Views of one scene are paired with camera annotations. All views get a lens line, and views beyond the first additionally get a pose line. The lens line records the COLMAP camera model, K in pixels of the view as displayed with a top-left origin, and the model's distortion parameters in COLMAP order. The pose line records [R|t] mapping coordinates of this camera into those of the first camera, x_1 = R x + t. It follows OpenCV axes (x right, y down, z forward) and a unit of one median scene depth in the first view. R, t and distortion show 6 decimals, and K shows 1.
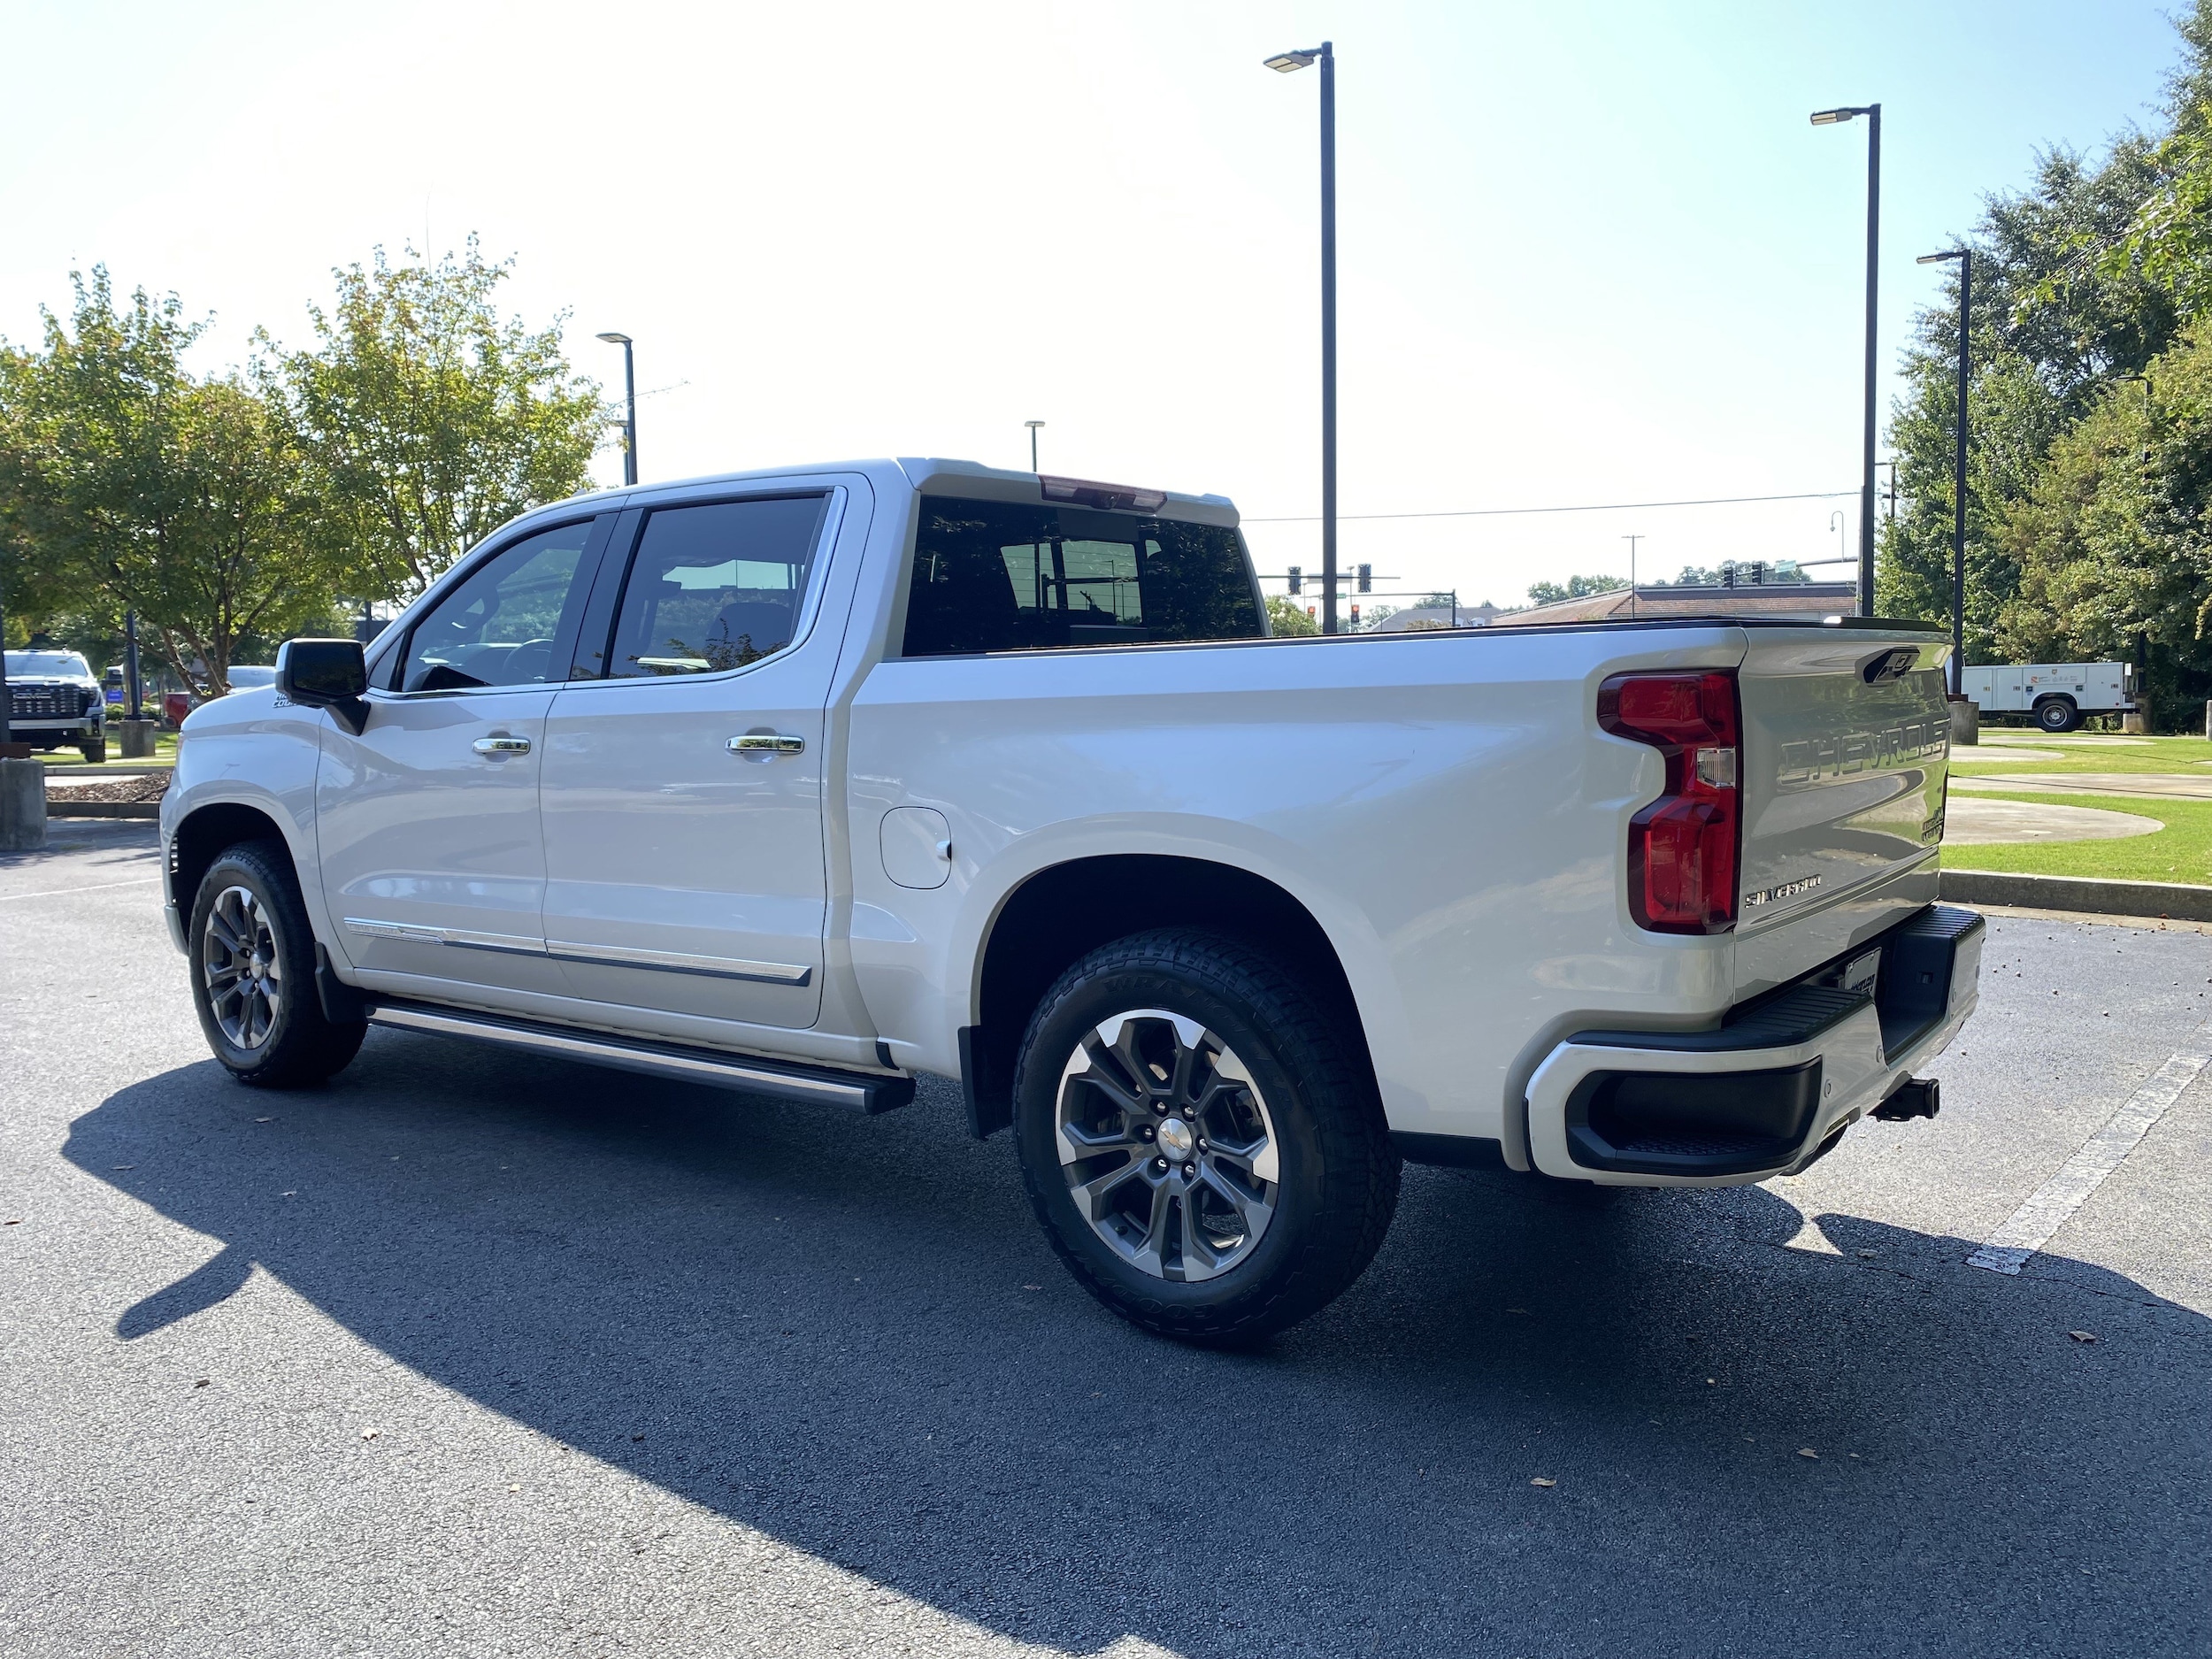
lens RADIAL K [[1687.4, 0, 1083.9], [0, 1687.4, 816.1], [0, 0, 1]] dist [0.024858, -0.020083]
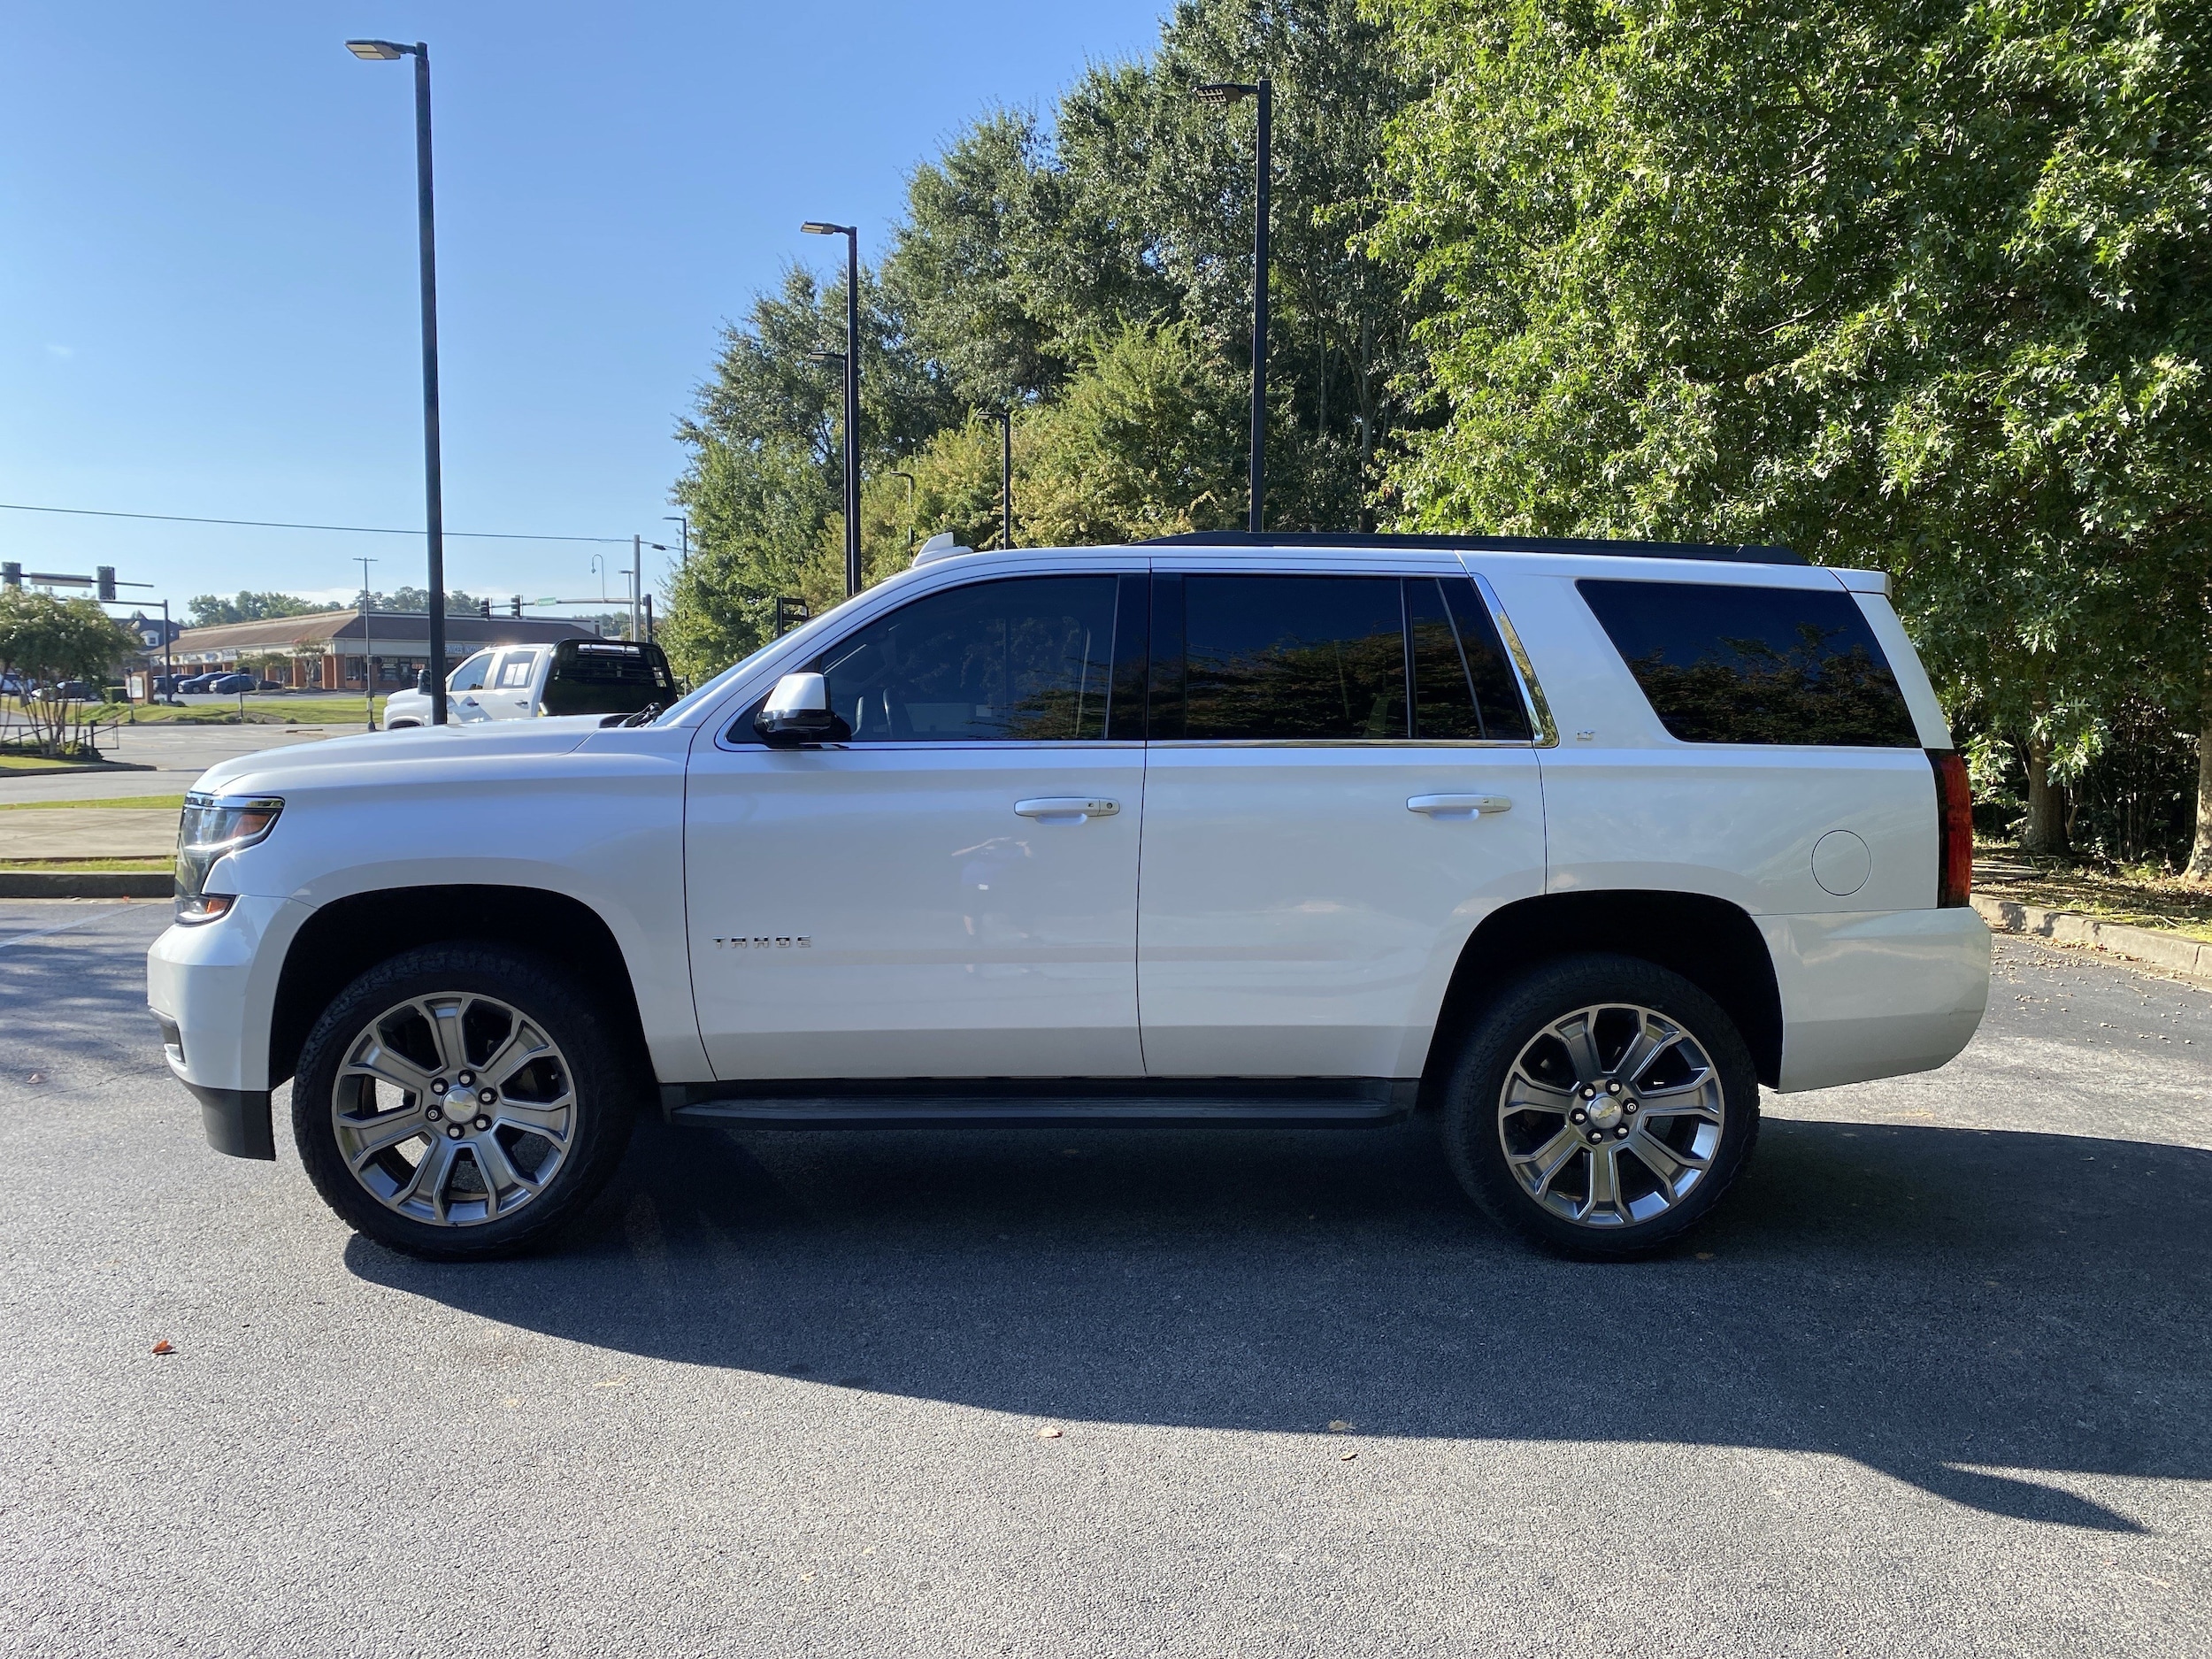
lens RADIAL K [[1687.4, 0, 1087.1], [0, 1687.4, 853.6], [0, 0, 1]] dist [0.024858, -0.020083]
pose [[0.733478, -0.033112, 0.678907, -0.260163], [0.029277, 0.999425, 0.017114, -0.005738], [-0.679083, 0.007324, 0.734025, 0.050739]]
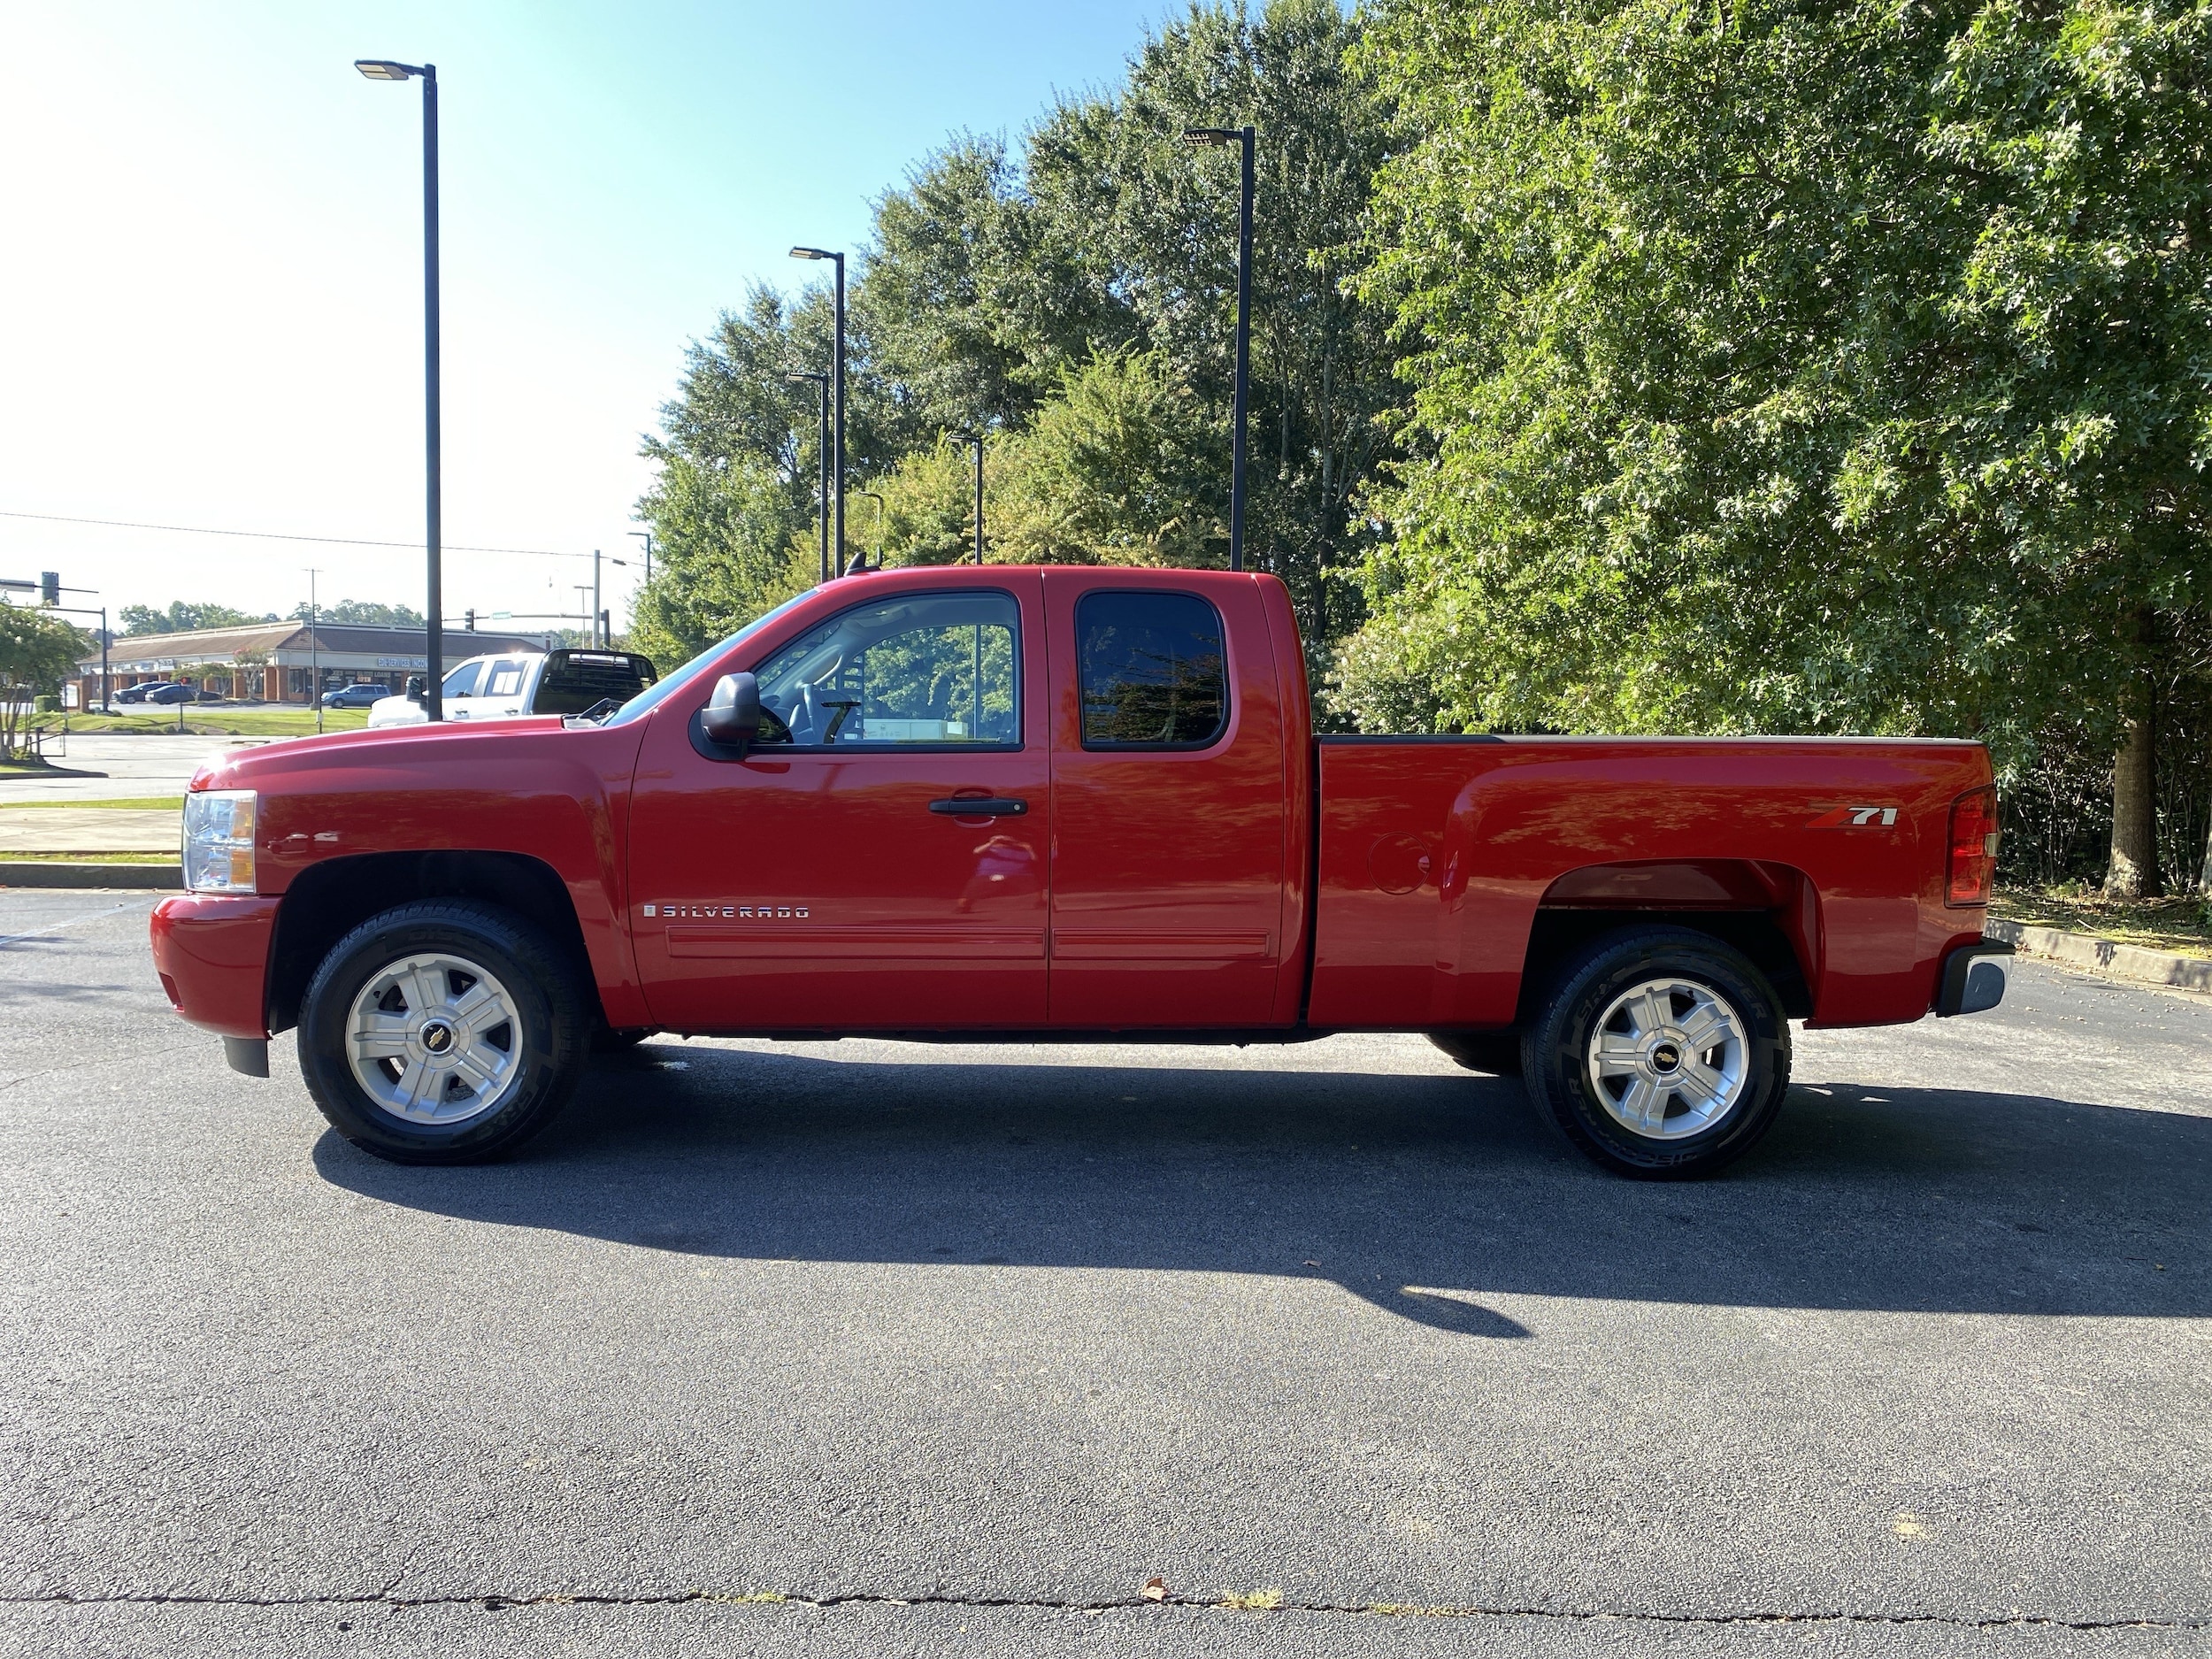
lens RADIAL K [[1687.4, 0, 1117.0], [0, 1687.4, 849.1], [0, 0, 1]] dist [0.024858, -0.020083]
pose [[0.700427, -0.013594, 0.713595, -0.300483], [0.018413, 0.999830, 0.000974, 0.002415], [-0.713487, 0.012457, 0.700558, 0.039990]]
